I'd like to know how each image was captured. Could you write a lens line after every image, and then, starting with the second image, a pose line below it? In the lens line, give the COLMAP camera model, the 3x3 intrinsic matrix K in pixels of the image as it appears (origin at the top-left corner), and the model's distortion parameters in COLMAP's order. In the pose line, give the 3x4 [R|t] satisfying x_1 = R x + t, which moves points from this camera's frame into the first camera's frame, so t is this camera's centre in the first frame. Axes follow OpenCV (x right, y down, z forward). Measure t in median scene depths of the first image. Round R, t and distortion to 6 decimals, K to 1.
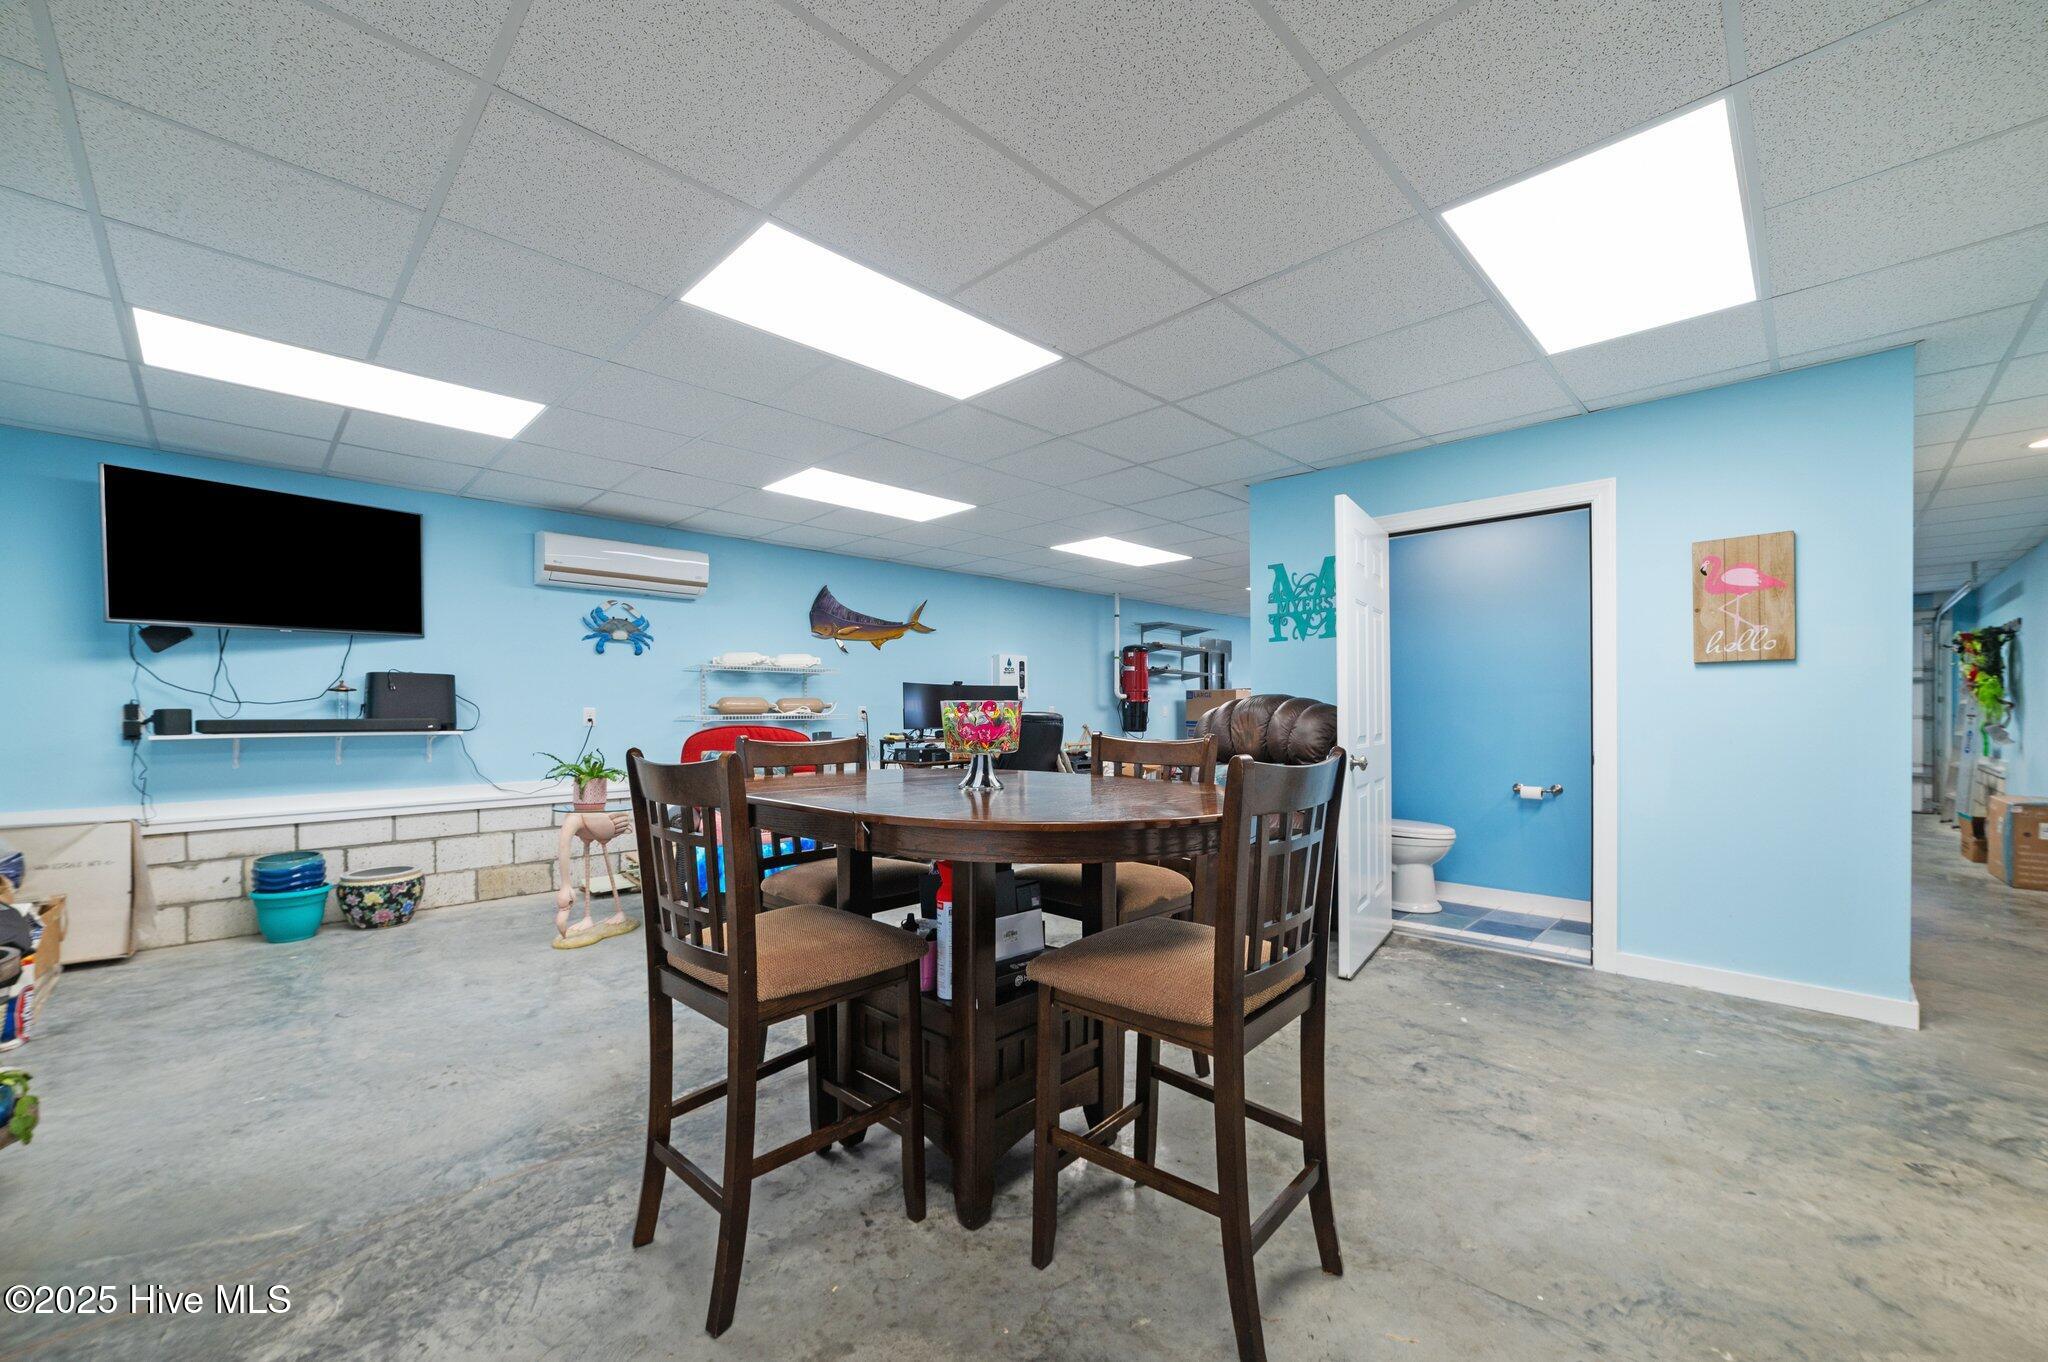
lens RADIAL K [[811.7, 0, 1030.5], [0, 811.7, 695.1], [0, 0, 1]] dist [0.000796, 0.000148]
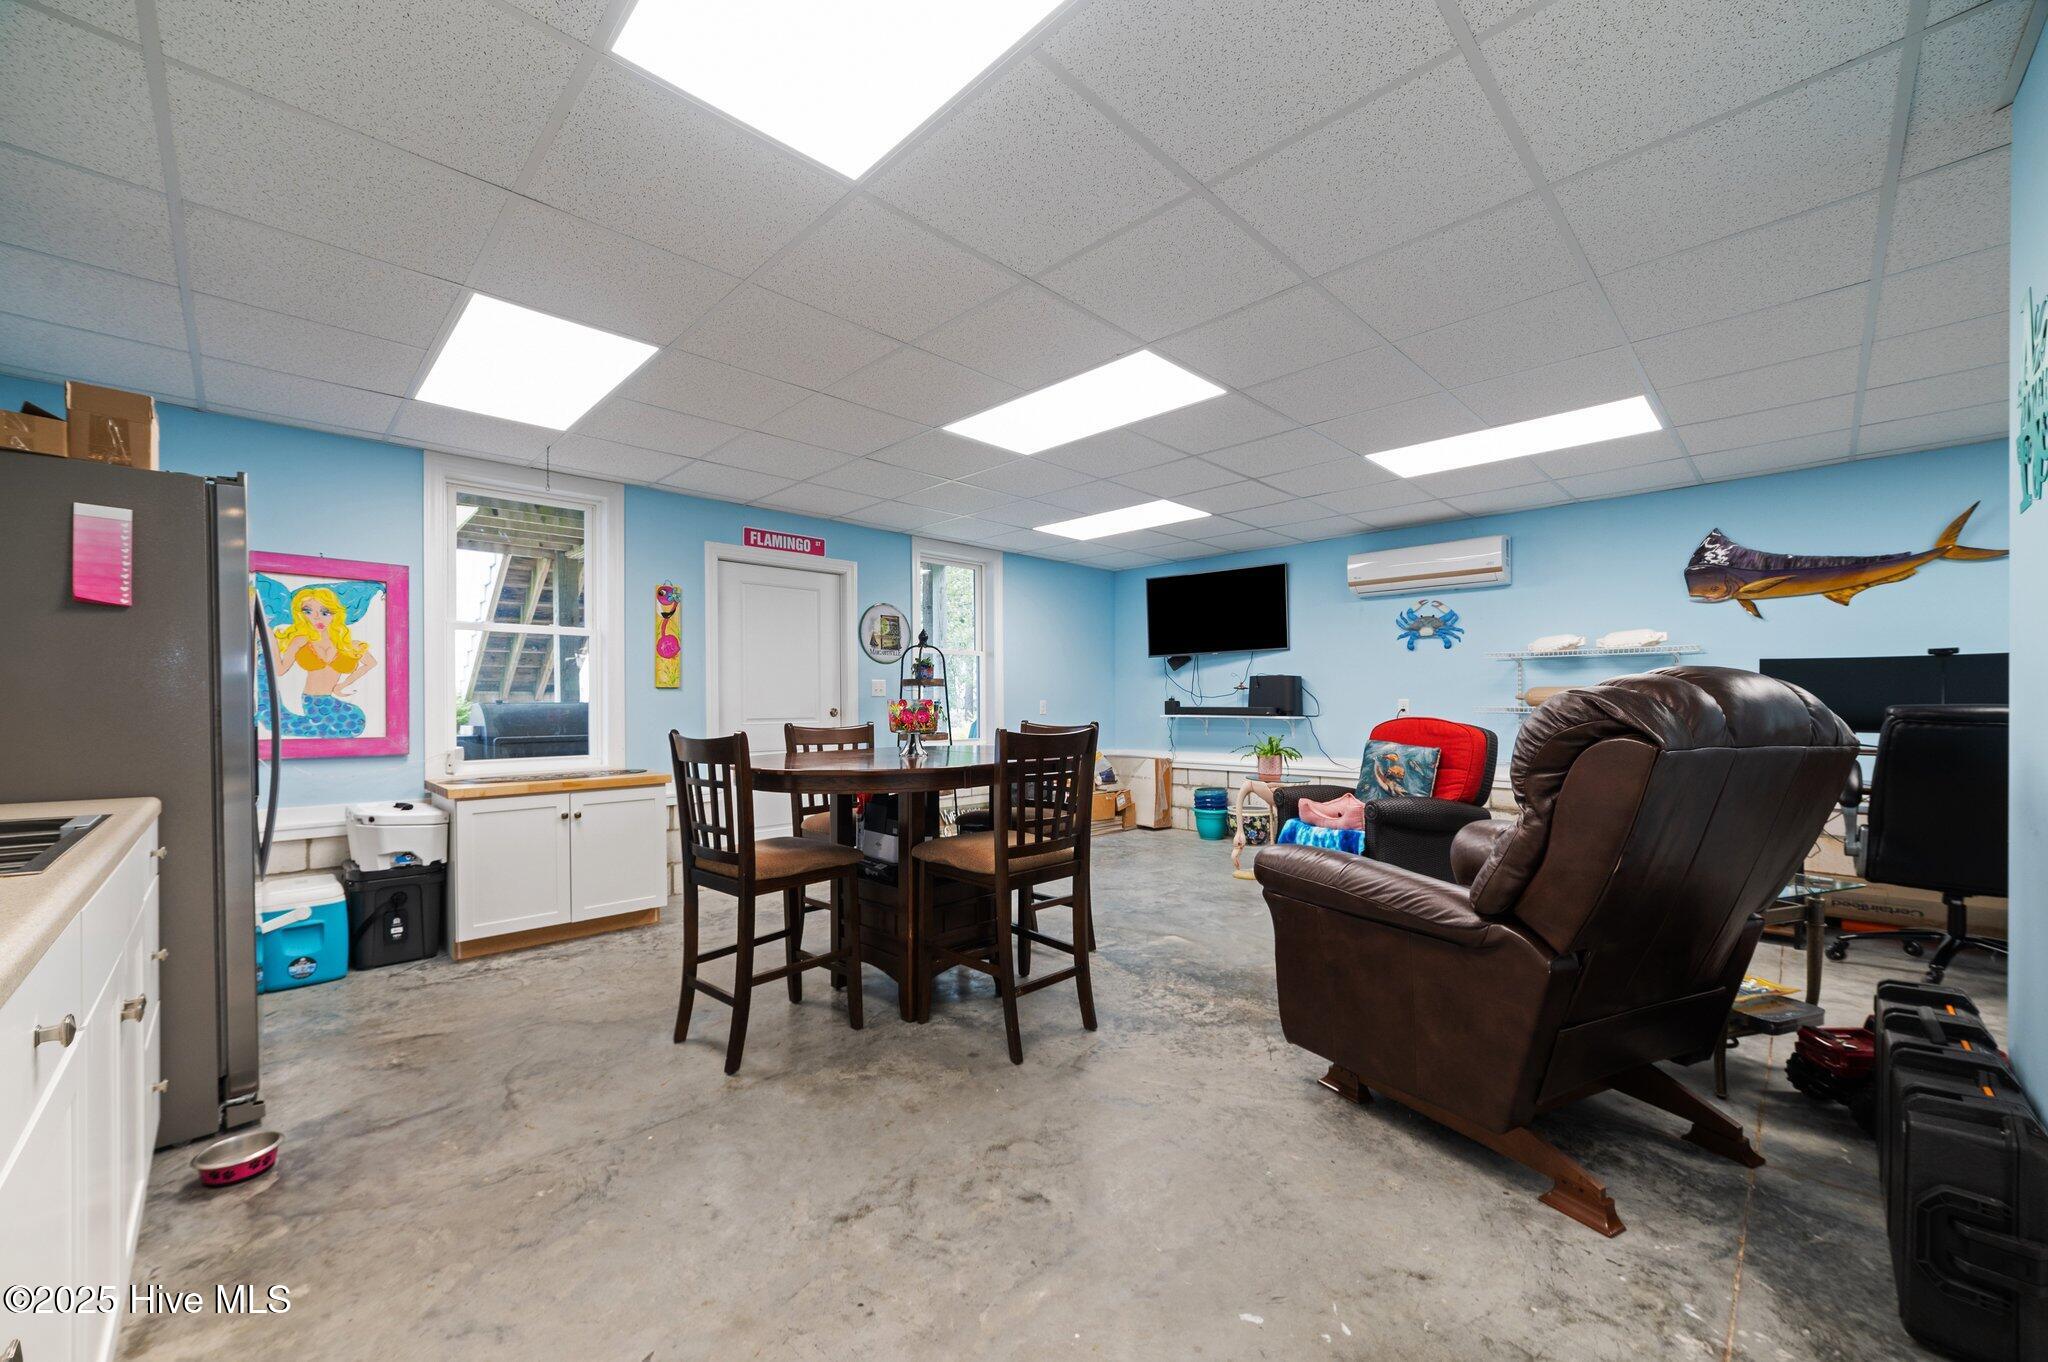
lens RADIAL K [[811.7, 0, 1030.5], [0, 811.7, 695.1], [0, 0, 1]] dist [0.000796, 0.000148]
pose [[0.000084, 0.002880, -0.999996, 0.671790], [0.030683, 0.999525, 0.002882, -0.010311], [0.999529, -0.030683, -0.000004, 0.552386]]
